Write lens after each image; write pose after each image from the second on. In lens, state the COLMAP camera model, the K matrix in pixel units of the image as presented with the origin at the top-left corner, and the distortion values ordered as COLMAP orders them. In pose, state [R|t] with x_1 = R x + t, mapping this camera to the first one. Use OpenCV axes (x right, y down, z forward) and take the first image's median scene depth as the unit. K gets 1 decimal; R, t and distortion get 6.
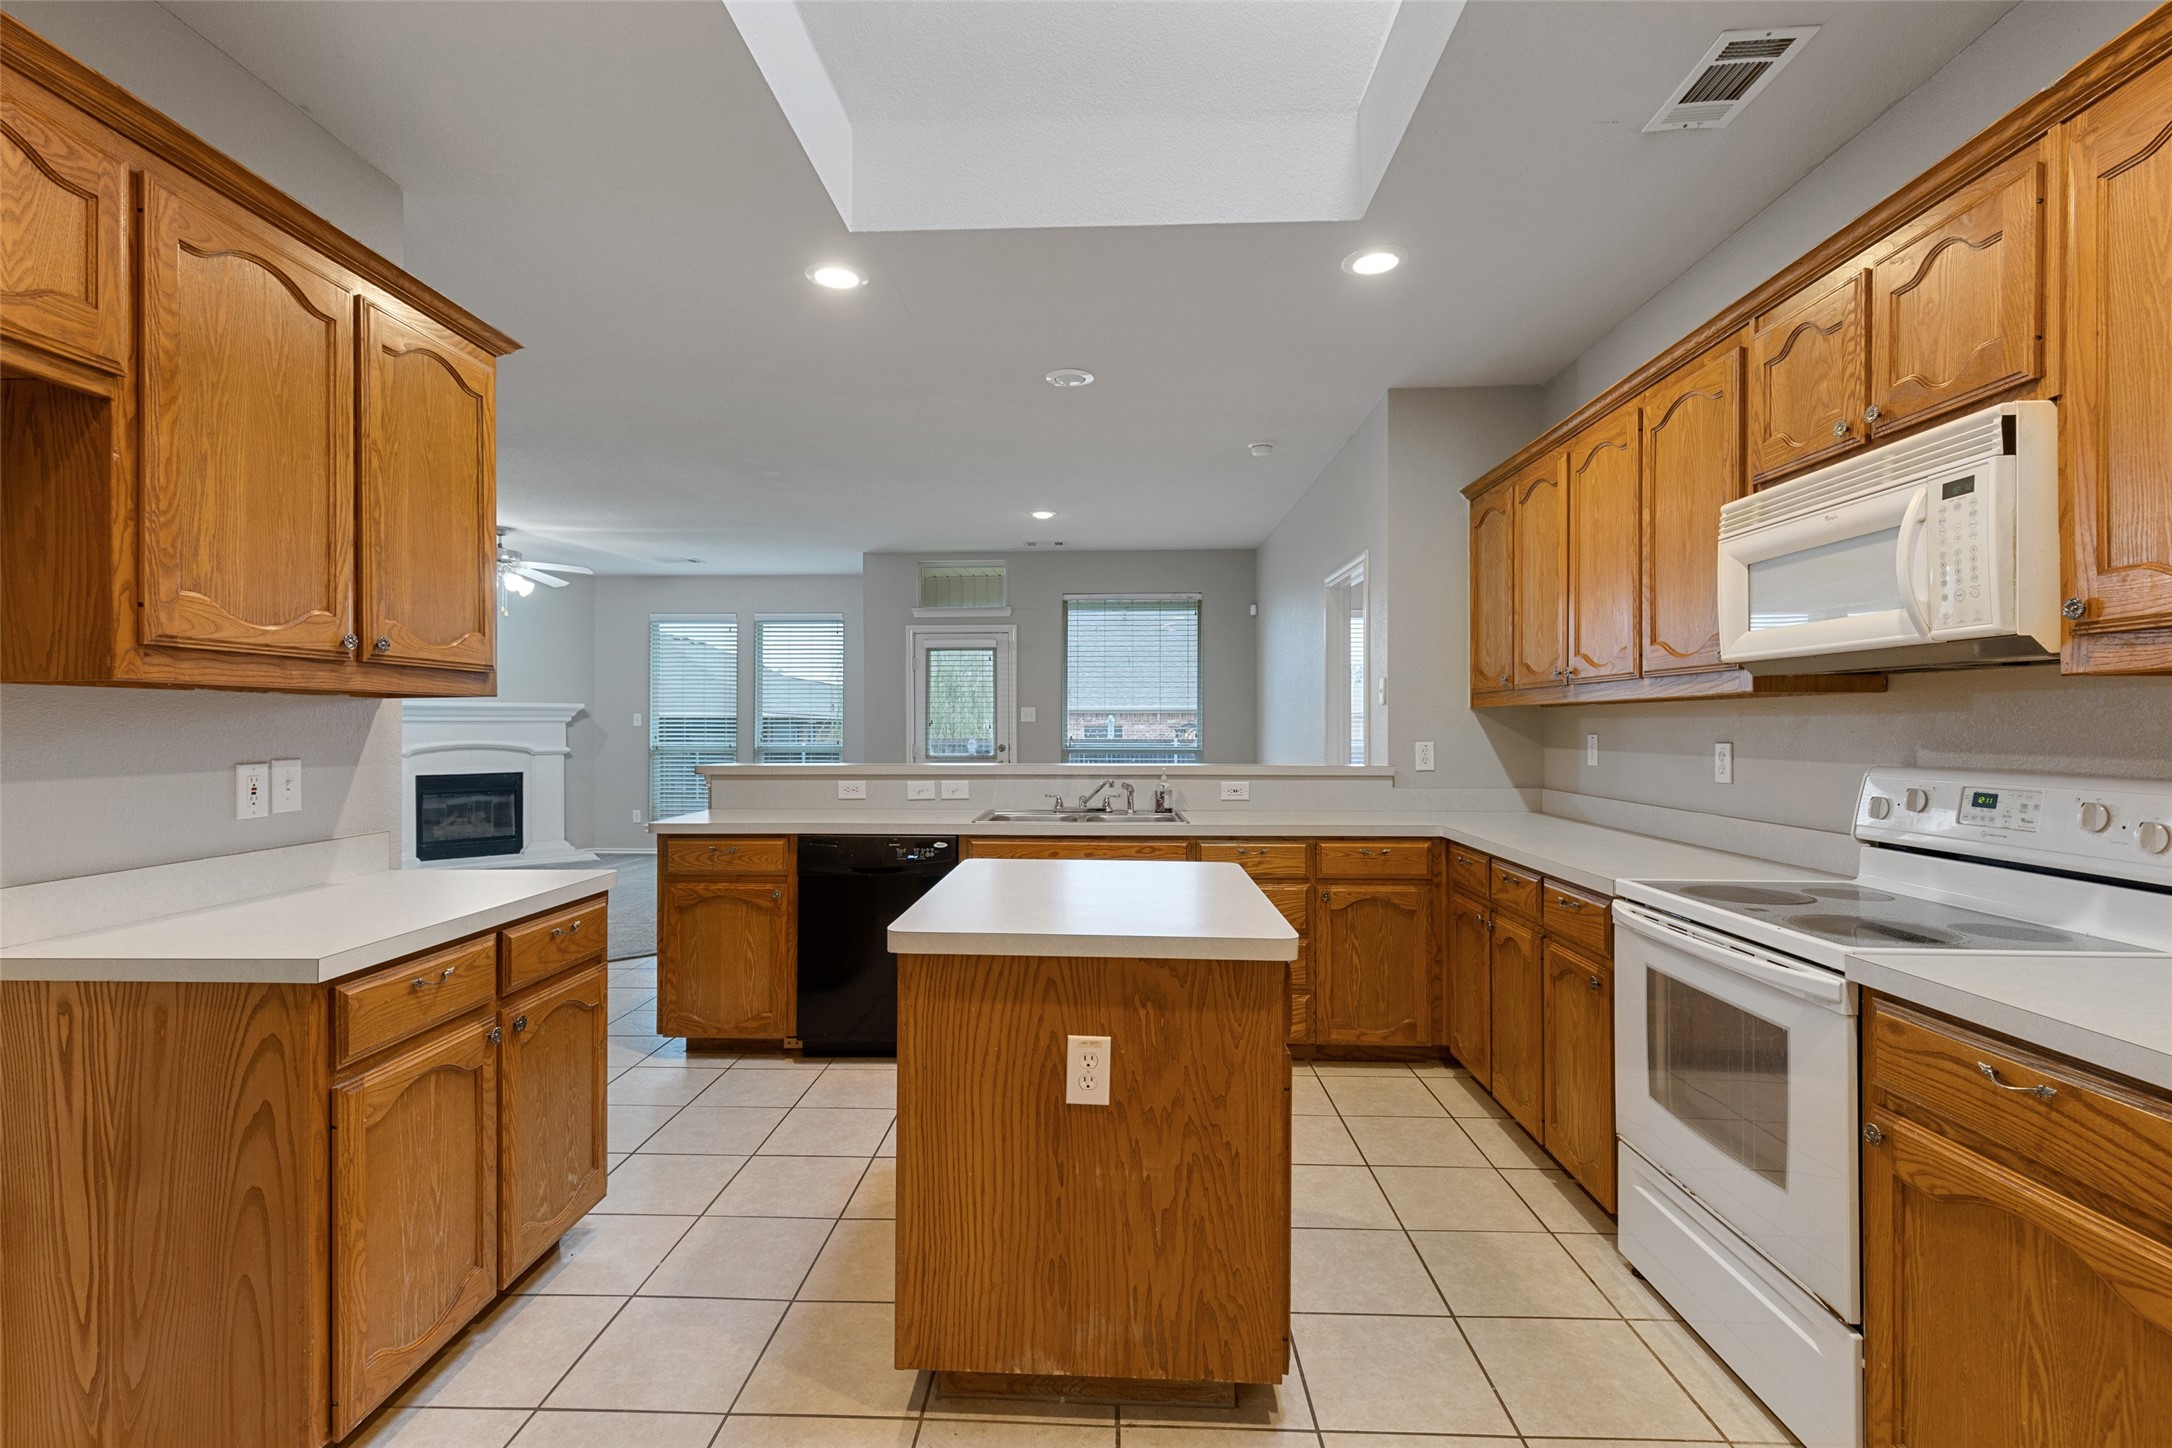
lens RADIAL K [[979.9, 0, 1063.8], [0, 979.9, 718.5], [0, 0, 1]] dist [0.006172, -0.002229]
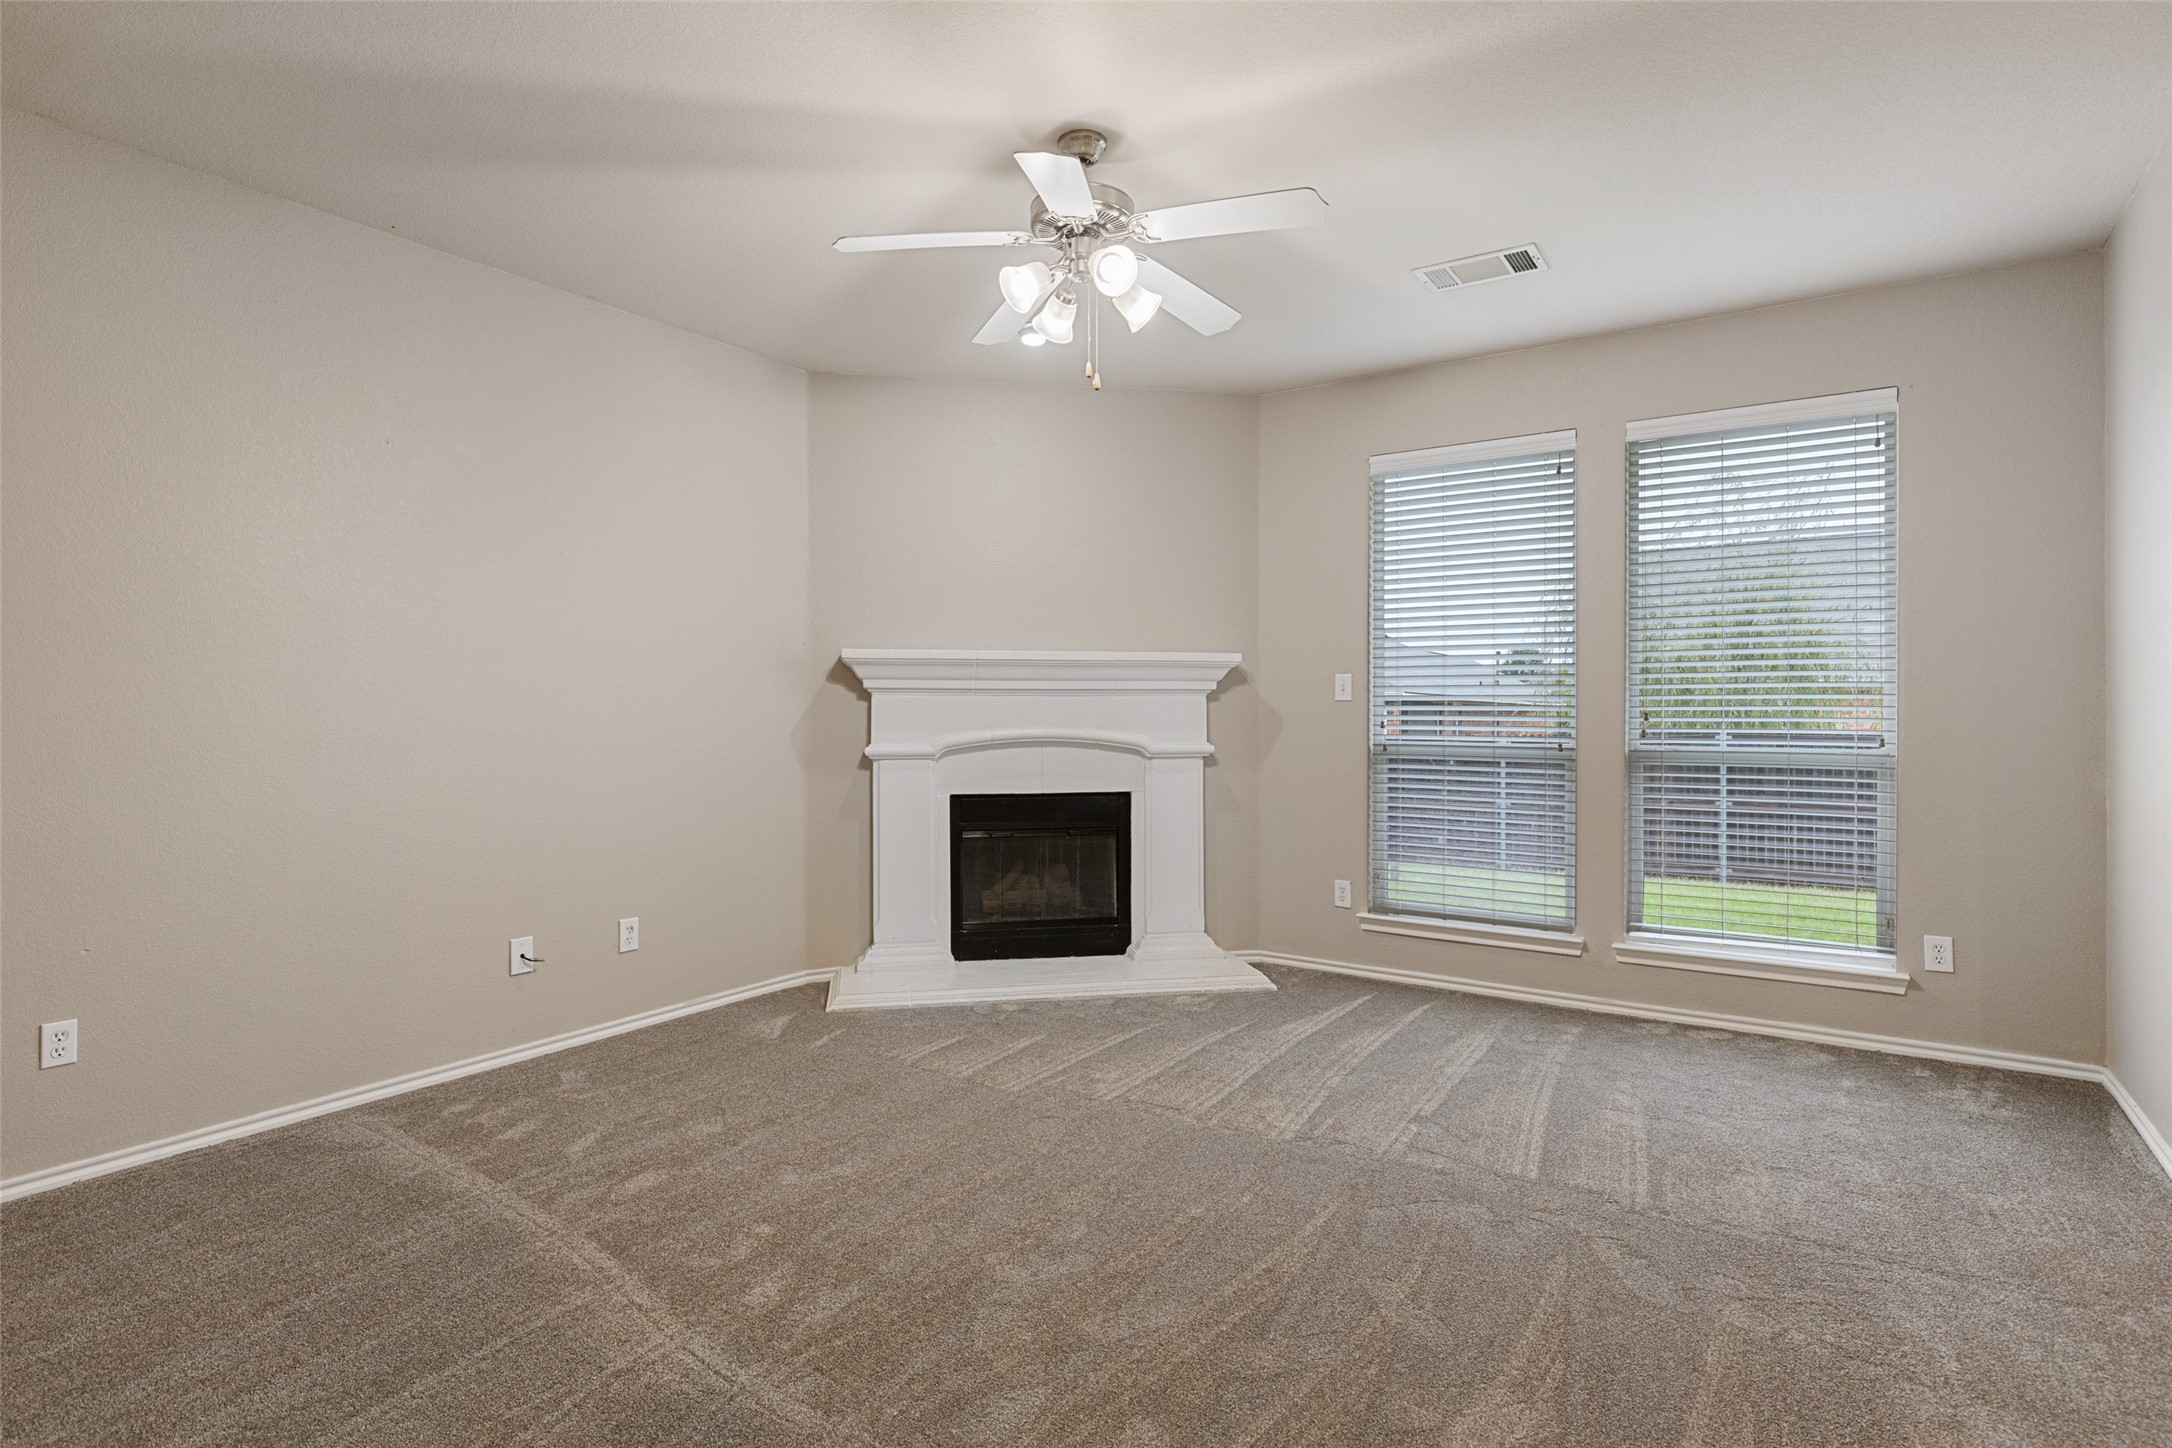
lens RADIAL K [[1075.4, 0, 1089.6], [0, 1075.4, 718.4], [0, 0, 1]] dist [-0.001767, 0.000091]
pose [[0.861968, 0.006323, -0.506923, -1.197899], [0.001737, 0.999880, 0.015426, 0.035708], [0.506959, -0.014177, 0.861853, 2.128715]]
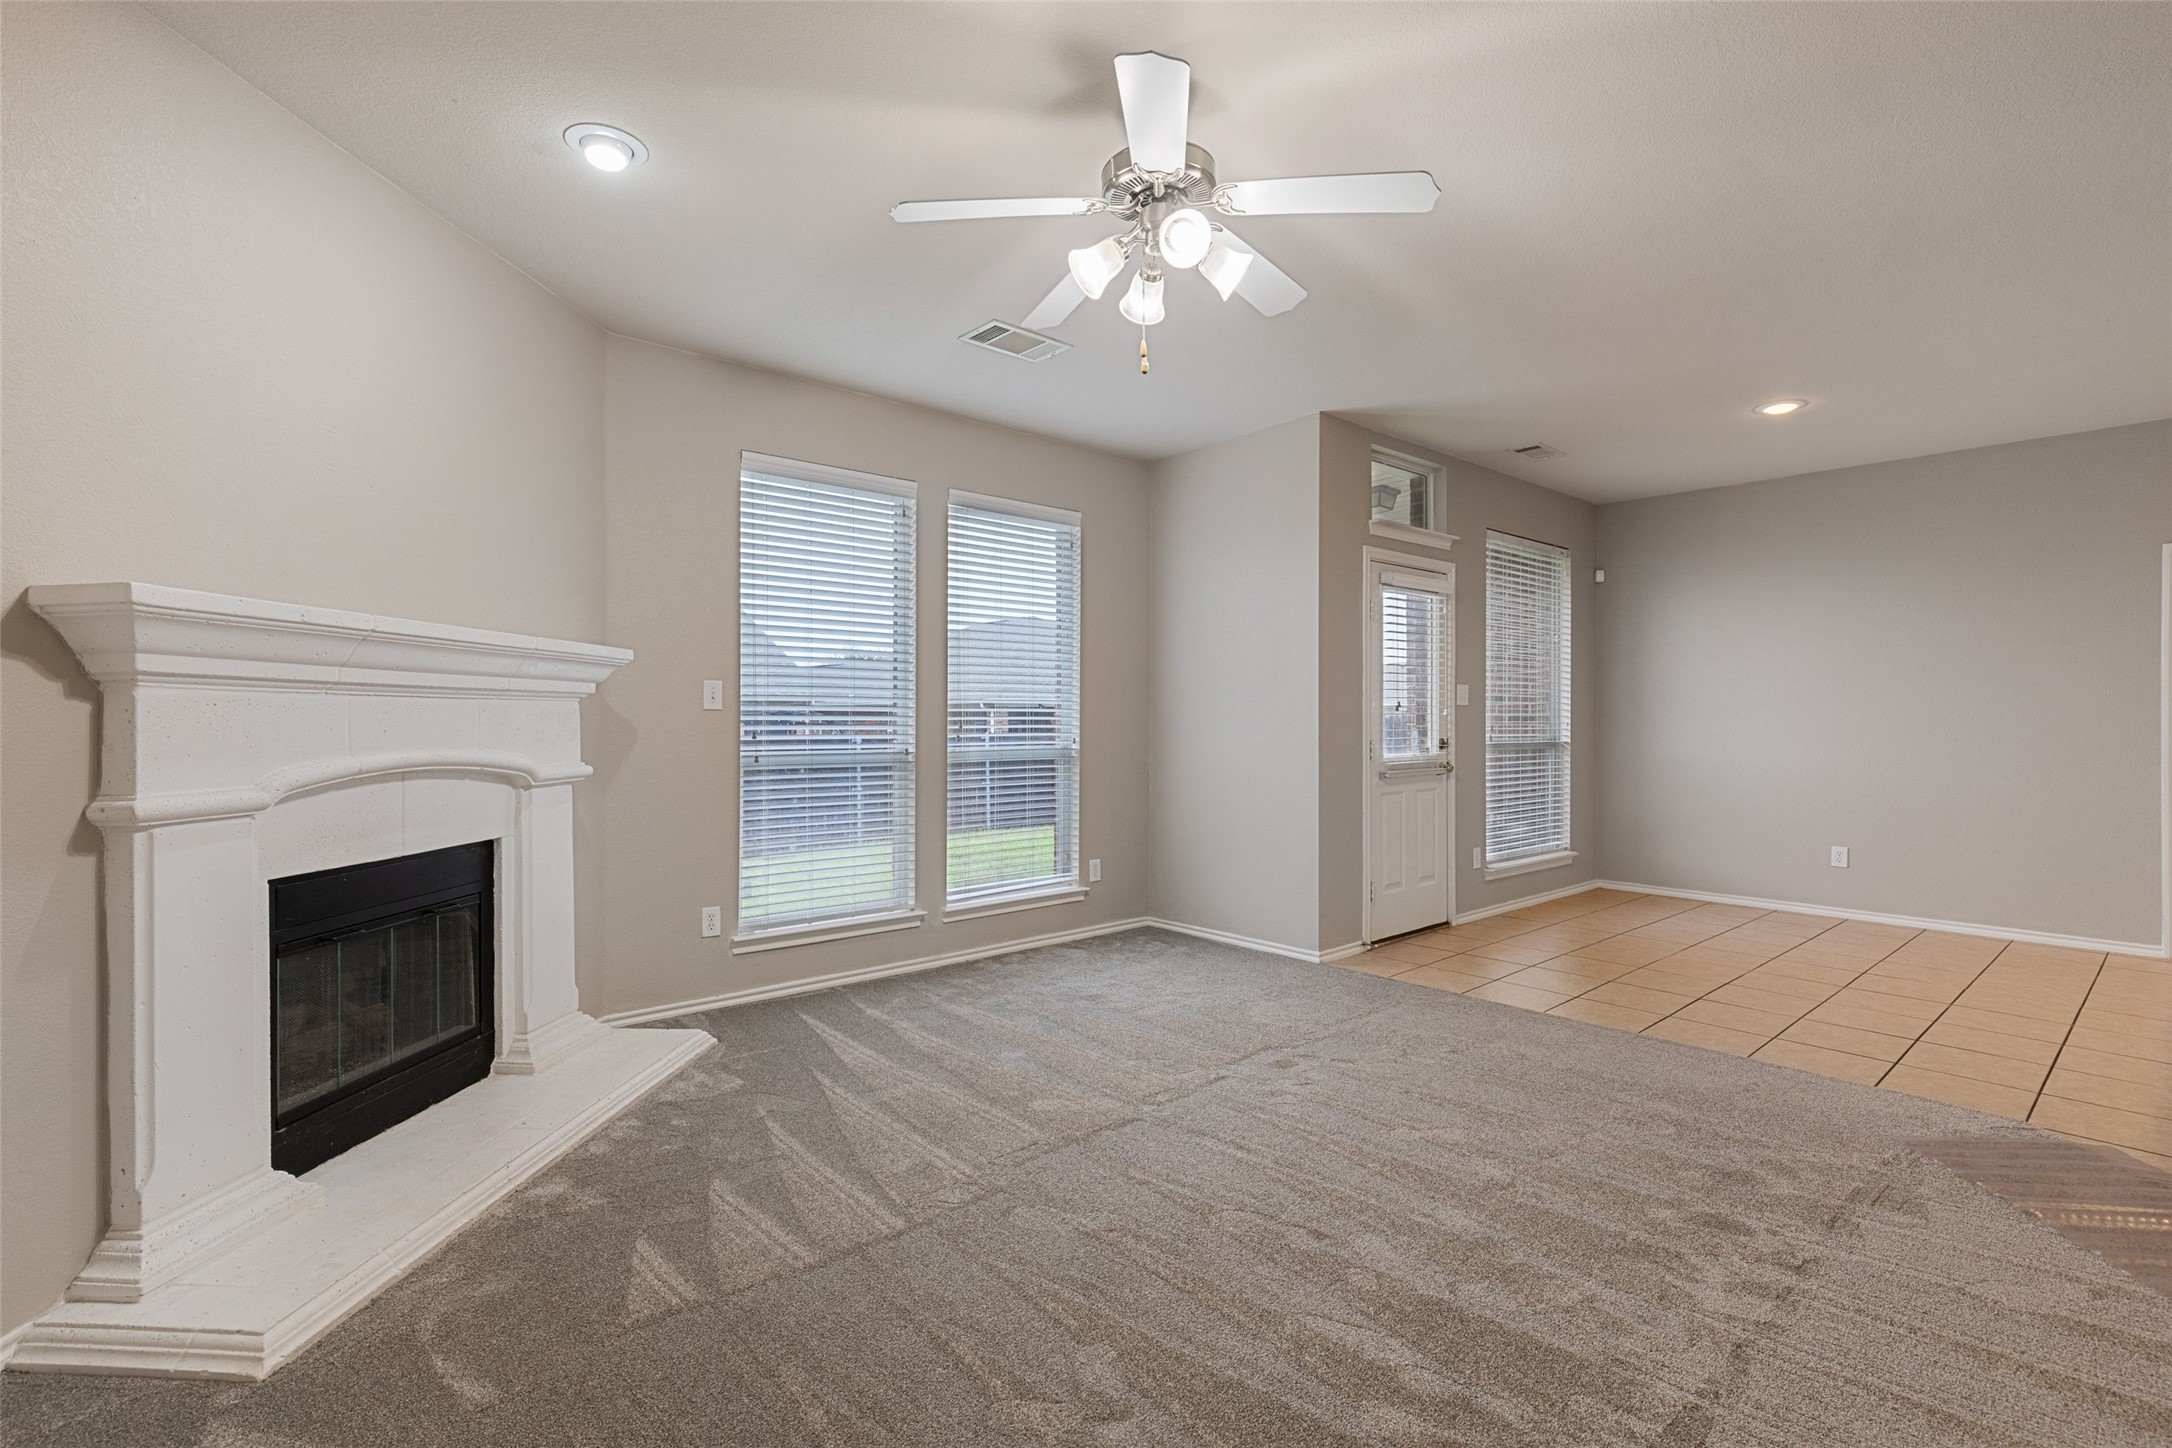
lens RADIAL K [[979.9, 0, 1074.5], [0, 979.9, 729.4], [0, 0, 1]] dist [0.006172, -0.002229]
pose [[0.724333, -0.006836, 0.689417, -2.617272], [-0.002772, 0.999914, 0.012826, 0.045299], [-0.689445, -0.011201, 0.724251, 2.495440]]
